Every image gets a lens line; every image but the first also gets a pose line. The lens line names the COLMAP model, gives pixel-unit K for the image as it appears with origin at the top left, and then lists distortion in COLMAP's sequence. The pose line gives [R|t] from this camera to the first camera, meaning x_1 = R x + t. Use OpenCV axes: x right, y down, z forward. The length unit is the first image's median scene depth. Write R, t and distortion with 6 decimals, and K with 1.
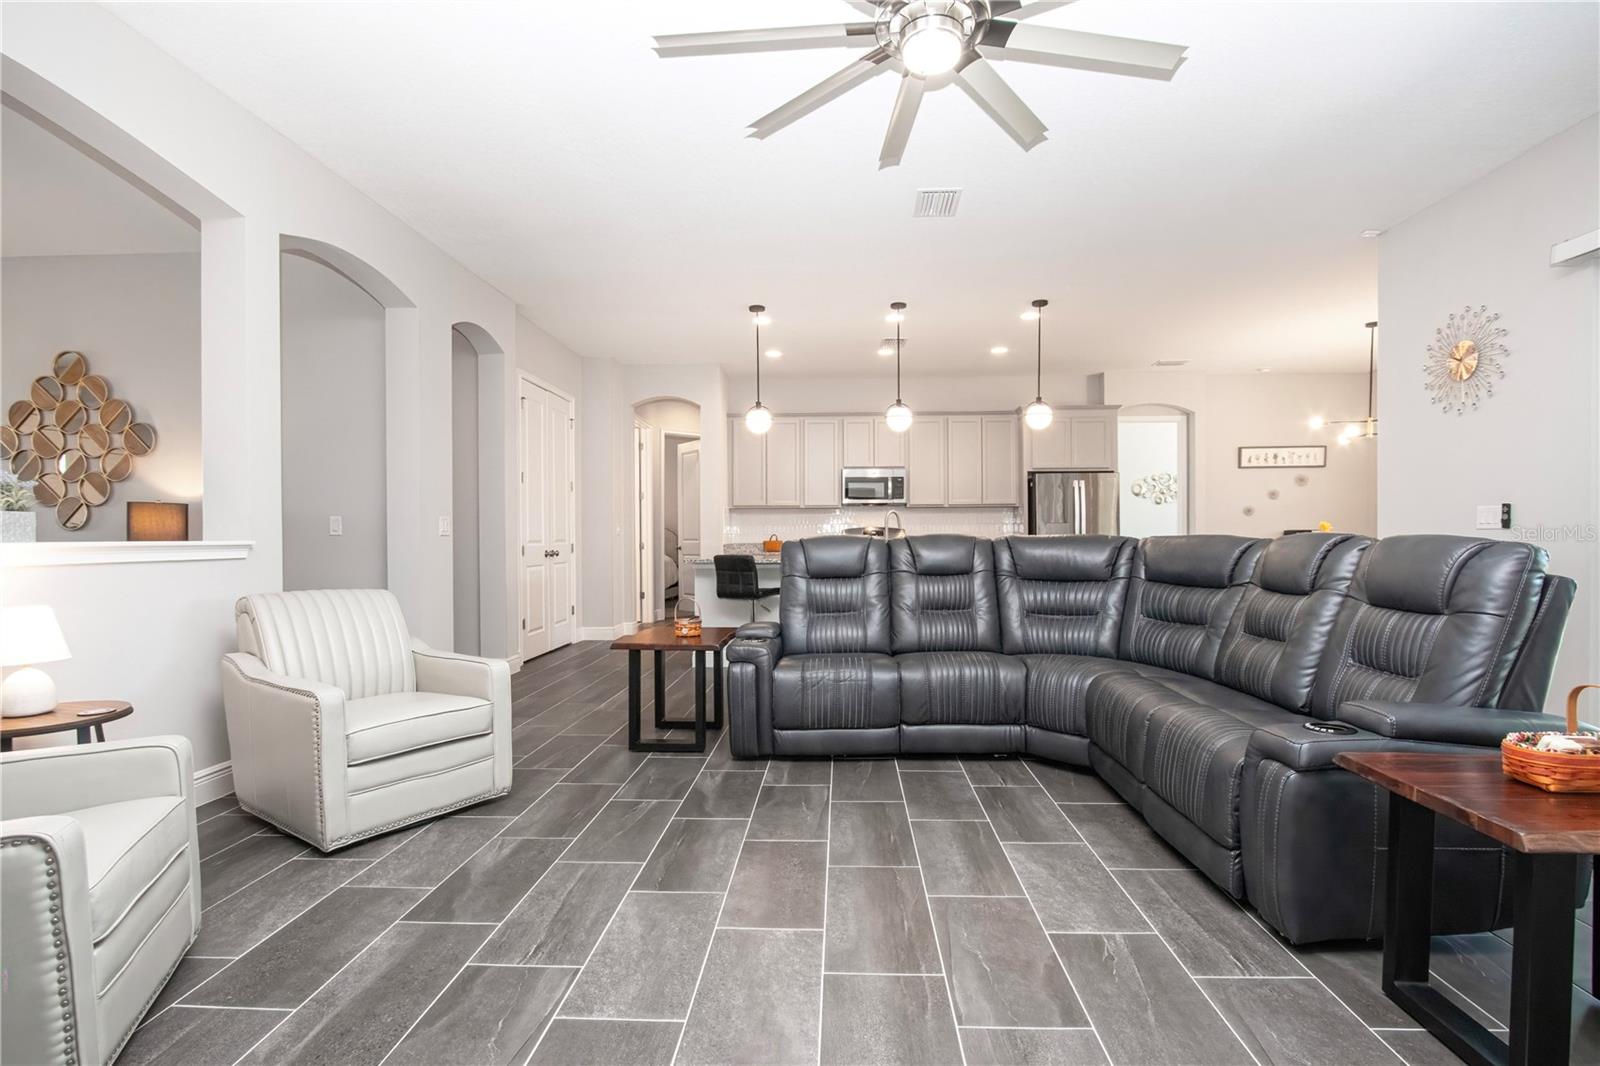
lens RADIAL K [[780.6, 0, 825.8], [0, 780.6, 554.1], [0, 0, 1]] dist [-0.016874, 0.002840]
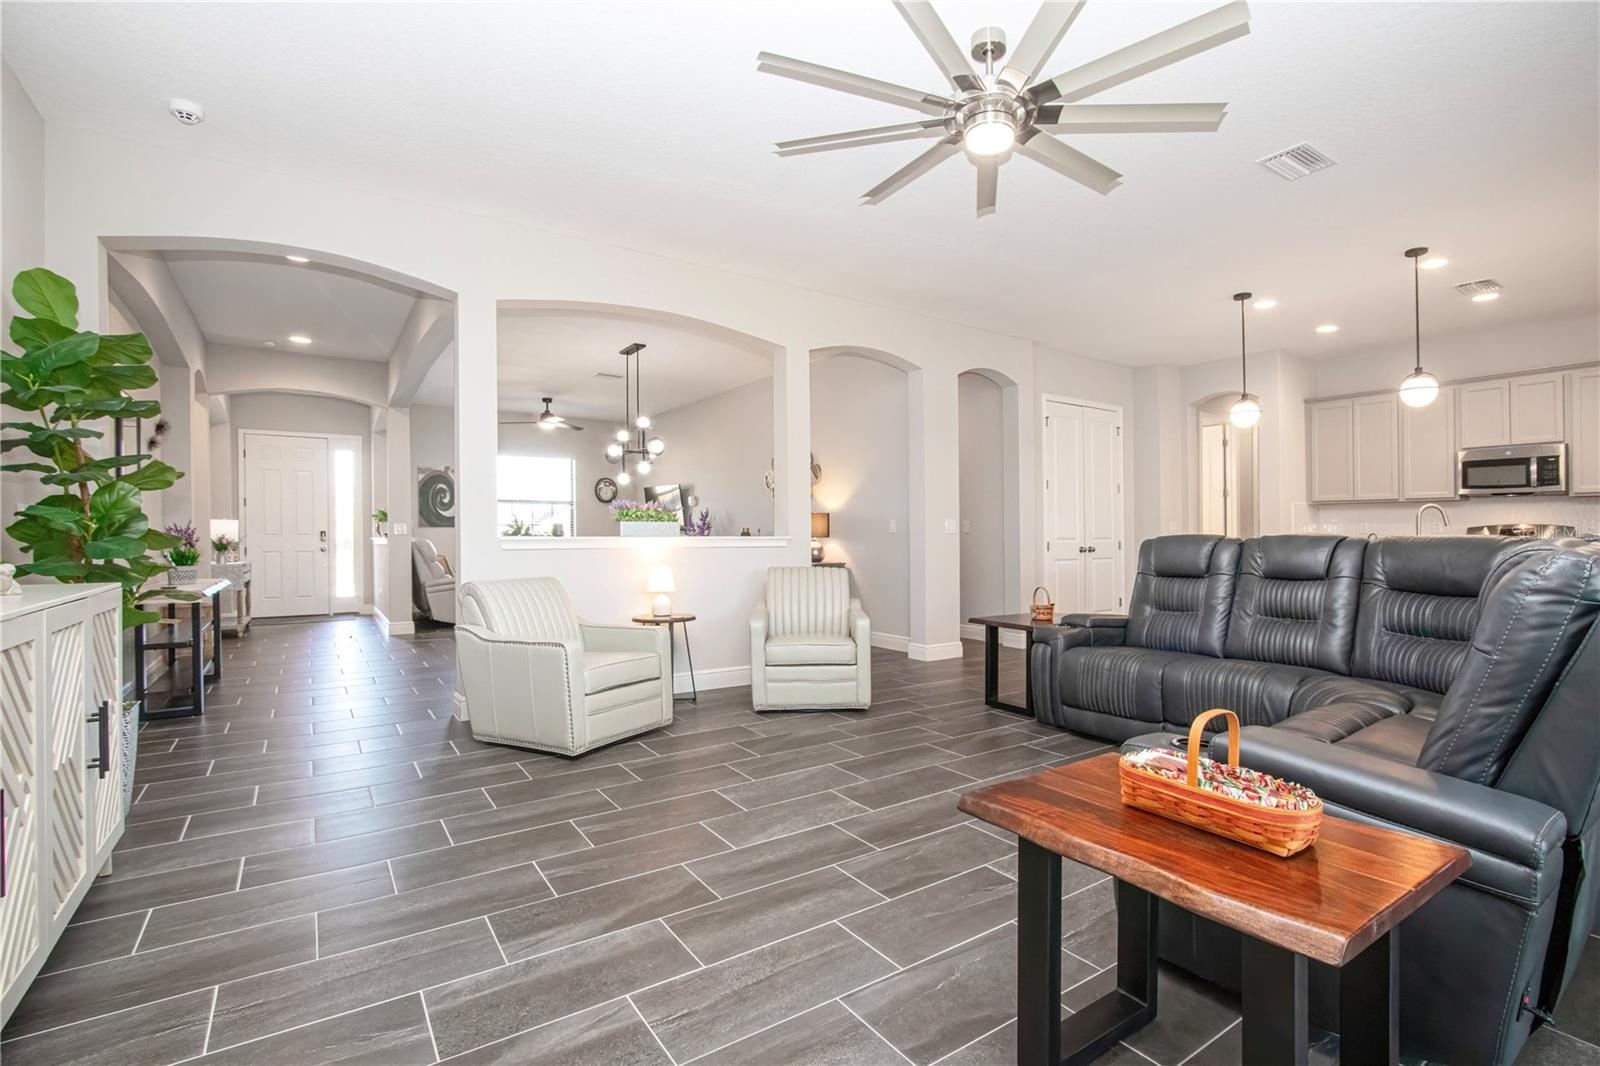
lens RADIAL K [[779.6, 0, 826.4], [0, 779.6, 555.3], [0, 0, 1]] dist [-0.002892, 0.000444]
pose [[0.590754, 0.026462, -0.806417, 0.554407], [-0.022173, 0.999617, 0.016559, -0.004097], [0.806547, 0.008098, 0.591115, 0.041033]]
